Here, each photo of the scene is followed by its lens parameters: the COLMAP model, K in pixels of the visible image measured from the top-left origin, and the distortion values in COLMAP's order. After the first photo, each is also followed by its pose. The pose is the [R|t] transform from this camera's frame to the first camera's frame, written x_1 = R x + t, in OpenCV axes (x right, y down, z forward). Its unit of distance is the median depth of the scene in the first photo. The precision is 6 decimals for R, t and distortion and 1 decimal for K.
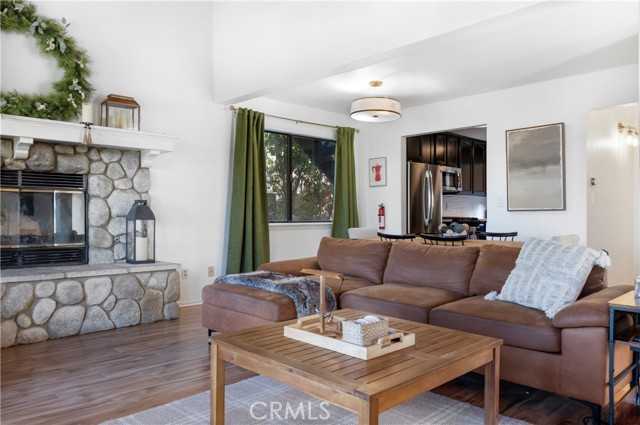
lens RADIAL K [[475.1, 0, 331.2], [0, 475.1, 216.0], [0, 0, 1]] dist [-0.010818, -0.008547]
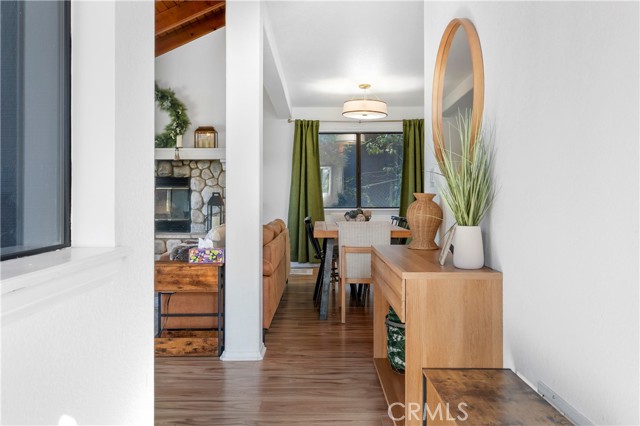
lens RADIAL K [[475.1, 0, 312.7], [0, 475.1, 192.7], [0, 0, 1]] dist [-0.010818, -0.008547]
pose [[0.704176, -0.013275, -0.709901, 0.980693], [0.000957, 0.999842, -0.017747, -0.005428], [0.710025, 0.011817, 0.704078, 0.150237]]
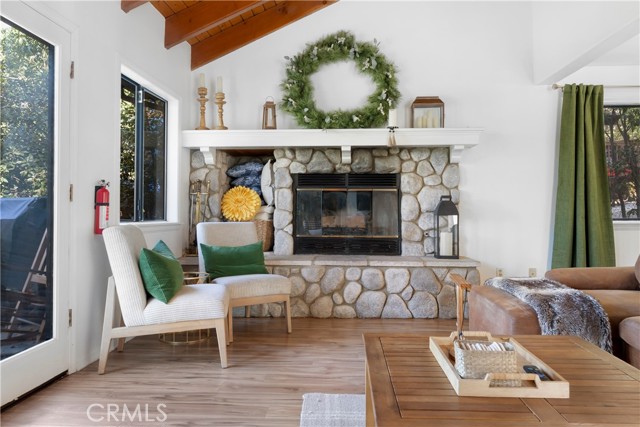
lens RADIAL K [[485.8, 0, 314.8], [0, 485.8, 196.2], [0, 0, 1]] dist [0.002179, -0.007171]
pose [[0.658829, -0.022549, -0.751955, 0.208295], [-0.001385, 0.999513, -0.031186, 0.000581], [0.752292, 0.021588, 0.658477, 0.114750]]
